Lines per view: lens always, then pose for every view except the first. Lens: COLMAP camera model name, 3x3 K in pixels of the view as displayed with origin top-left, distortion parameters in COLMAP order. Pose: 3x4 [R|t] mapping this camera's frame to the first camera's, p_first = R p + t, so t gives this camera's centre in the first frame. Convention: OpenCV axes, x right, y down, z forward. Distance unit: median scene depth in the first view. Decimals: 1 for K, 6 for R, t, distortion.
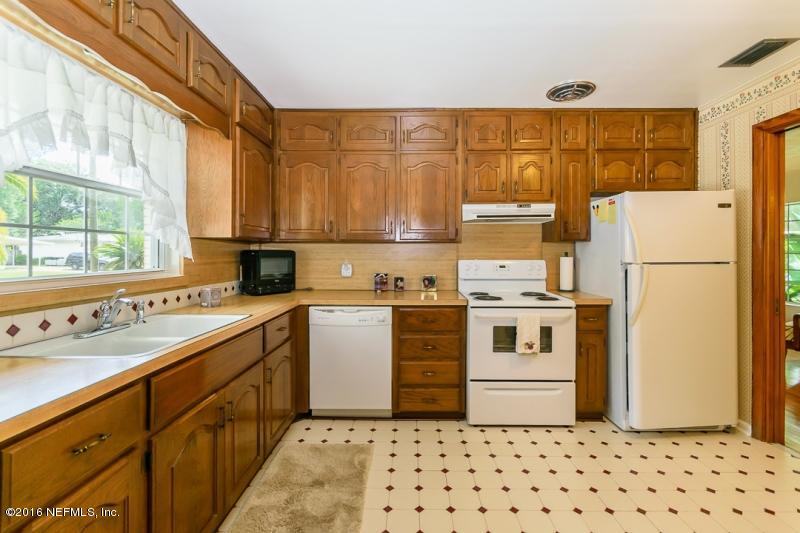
lens RADIAL K [[352.7, 0, 401.4], [0, 352.7, 252.2], [0, 0, 1]] dist [-0.000288, -0.000009]
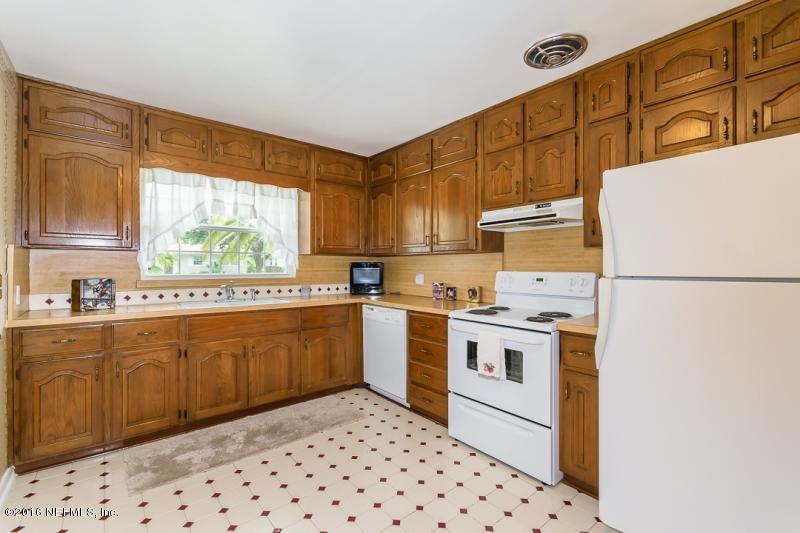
lens RADIAL K [[353.1, 0, 400.0], [0, 353.1, 266.5], [0, 0, 1]] dist [-0.000394, 0.000020]
pose [[0.652087, 0.000888, -0.758144, 0.830680], [-0.000852, 1.000000, 0.000439, 0.011157], [0.758144, 0.000359, 0.652087, 0.236828]]
